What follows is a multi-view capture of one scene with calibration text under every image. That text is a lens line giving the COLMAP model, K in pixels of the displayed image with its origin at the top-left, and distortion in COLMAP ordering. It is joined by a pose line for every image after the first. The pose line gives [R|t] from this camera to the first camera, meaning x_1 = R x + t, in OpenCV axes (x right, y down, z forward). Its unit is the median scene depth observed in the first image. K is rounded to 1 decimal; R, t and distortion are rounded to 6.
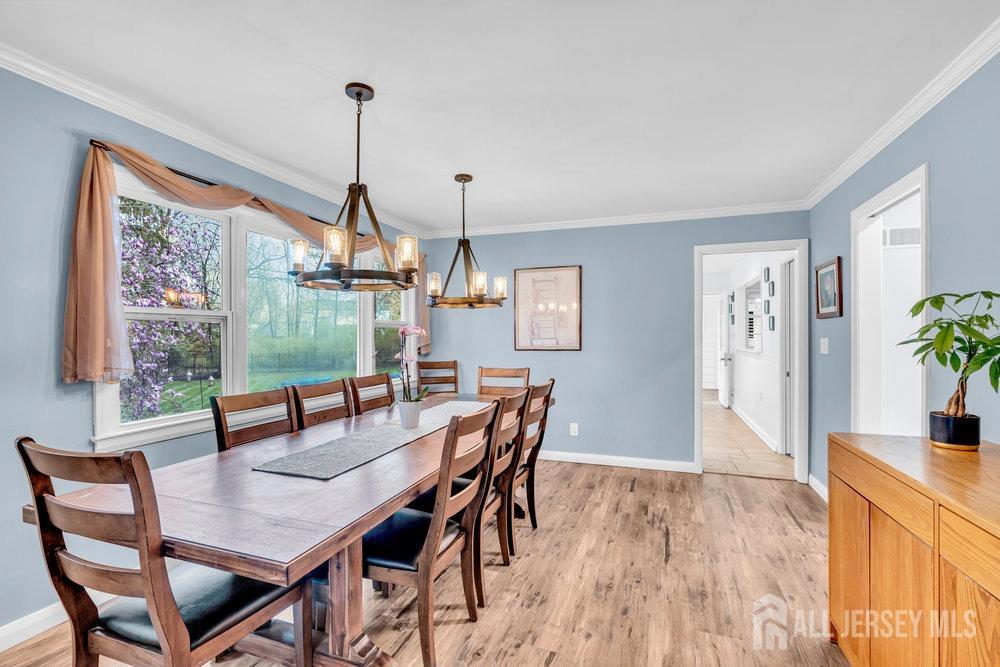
lens RADIAL K [[450.6, 0, 498.2], [0, 450.6, 335.7], [0, 0, 1]] dist [-0.002600, 0.002248]
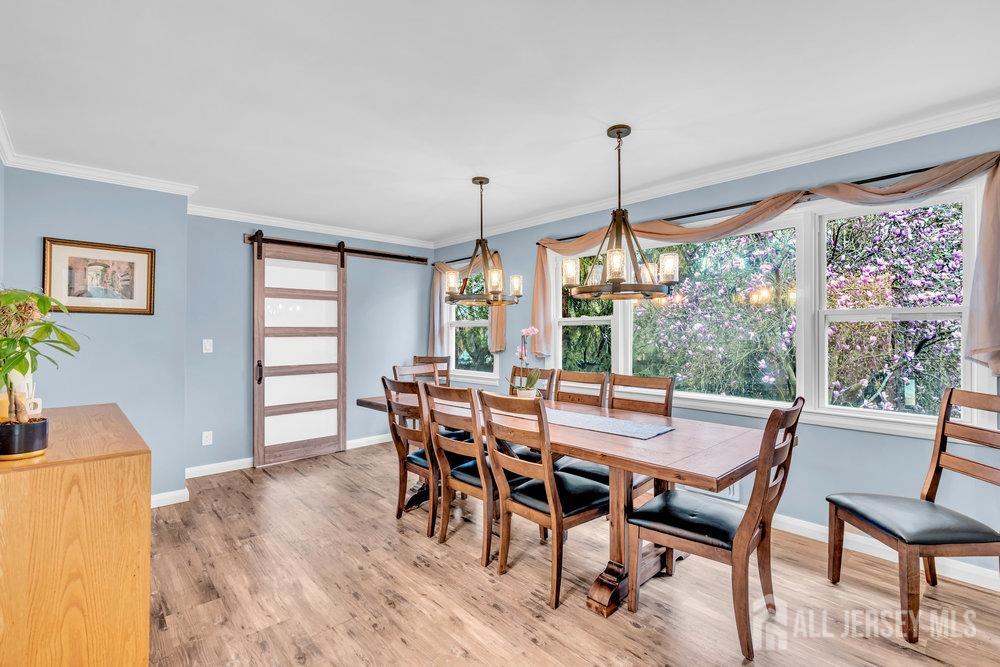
lens RADIAL K [[450.6, 0, 501.4], [0, 450.6, 332.5], [0, 0, 1]] dist [-0.002600, 0.002248]
pose [[-0.455777, -0.003602, -0.890087, 1.018126], [0.002070, 0.999985, -0.005107, -0.001911], [0.890092, -0.004170, -0.455762, 1.698912]]
